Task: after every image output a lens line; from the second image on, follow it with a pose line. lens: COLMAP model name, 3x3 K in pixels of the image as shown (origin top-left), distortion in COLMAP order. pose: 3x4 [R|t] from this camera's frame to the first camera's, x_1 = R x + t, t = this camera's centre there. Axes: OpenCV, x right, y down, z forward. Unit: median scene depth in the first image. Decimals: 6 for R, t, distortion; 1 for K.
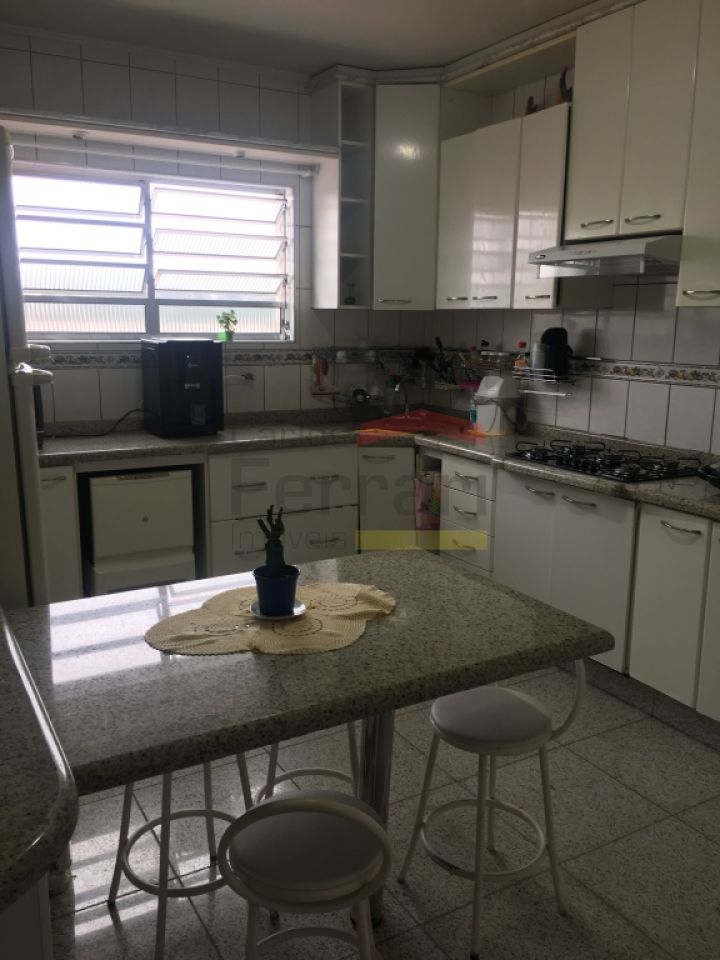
lens RADIAL K [[824.0, 0, 356.8], [0, 824.0, 480.1], [0, 0, 1]] dist [0.086001, -0.107576]
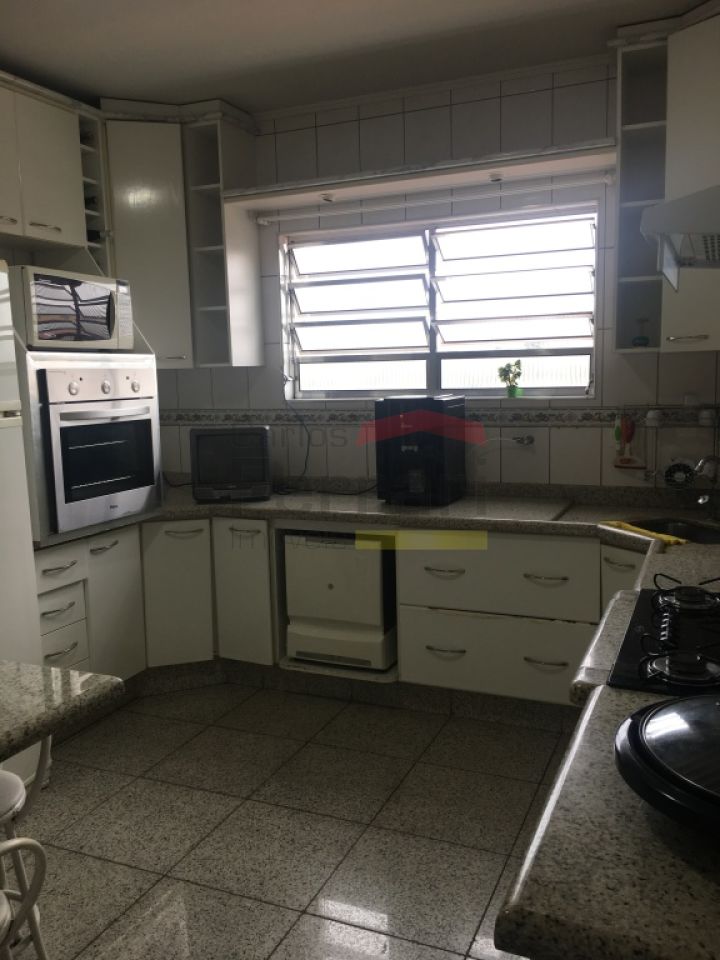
lens RADIAL K [[824.0, 0, 356.8], [0, 824.0, 480.1], [0, 0, 1]] dist [0.086001, -0.107576]
pose [[0.598321, 0.078354, -0.797416, 0.436746], [-0.128754, 0.991676, 0.000834, -0.067337], [0.790844, 0.102171, 0.603429, 0.388110]]
